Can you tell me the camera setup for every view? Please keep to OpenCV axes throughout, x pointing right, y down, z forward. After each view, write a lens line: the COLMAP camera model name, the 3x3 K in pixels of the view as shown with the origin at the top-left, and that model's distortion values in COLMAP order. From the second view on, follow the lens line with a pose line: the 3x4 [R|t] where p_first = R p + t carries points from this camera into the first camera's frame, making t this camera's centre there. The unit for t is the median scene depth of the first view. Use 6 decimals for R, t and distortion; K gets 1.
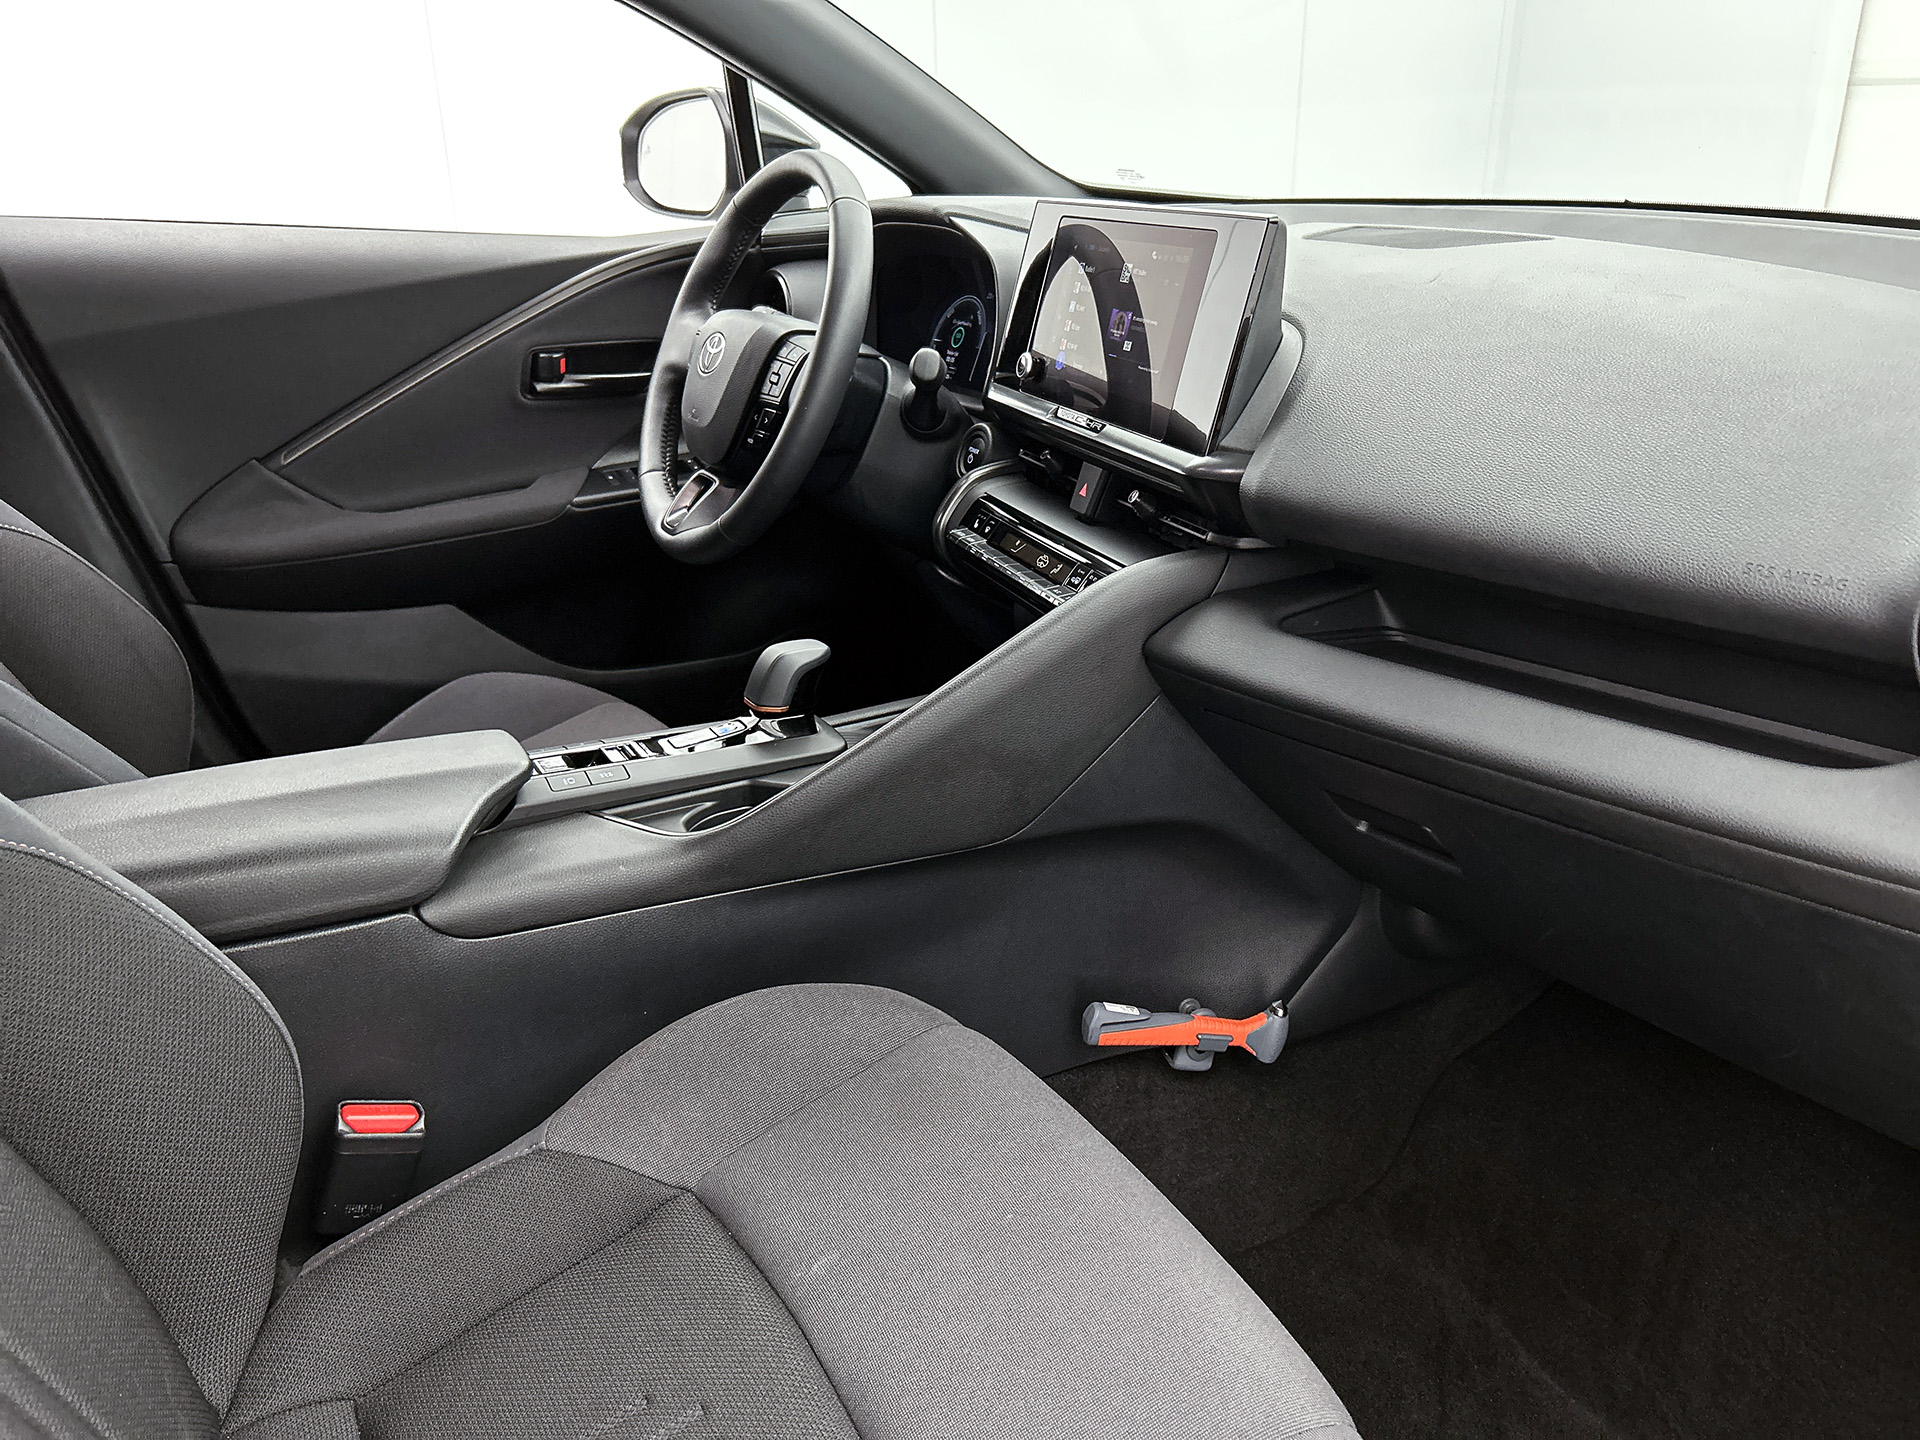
lens RADIAL K [[1466.5, 0, 961.4], [0, 1466.5, 716.0], [0, 0, 1]] dist [0.031399, -0.028391]
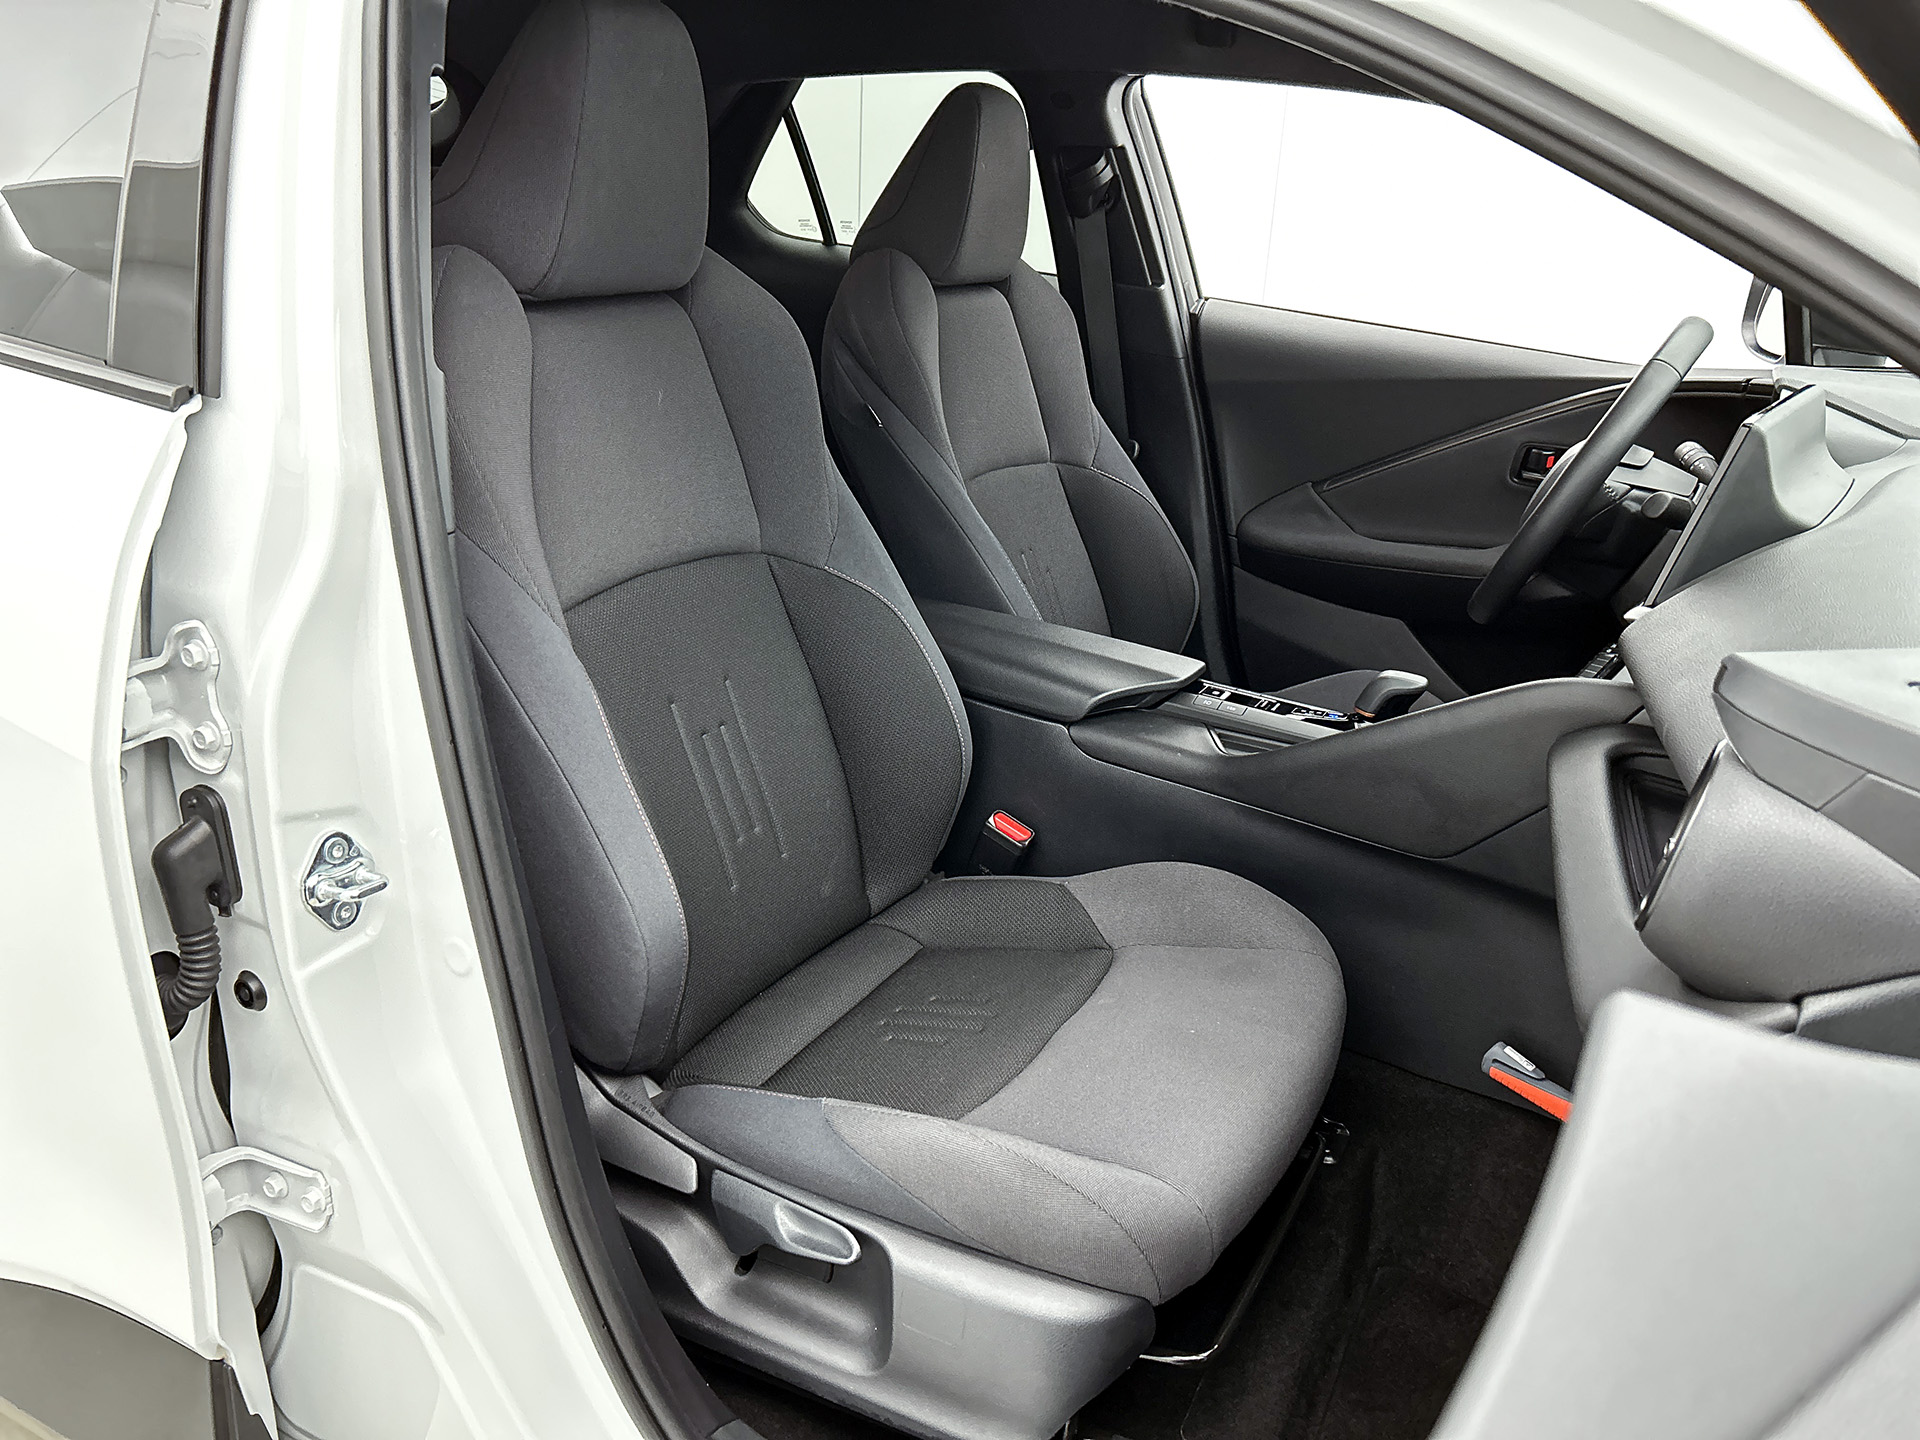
lens RADIAL K [[1466.5, 0, 956.7], [0, 1466.5, 721.1], [0, 0, 1]] dist [0.031399, -0.028391]
pose [[0.536758, 0.327475, -0.777593, 0.531662], [-0.354416, 0.923867, 0.144429, -0.045660], [0.765689, 0.198068, 0.611955, -0.087866]]
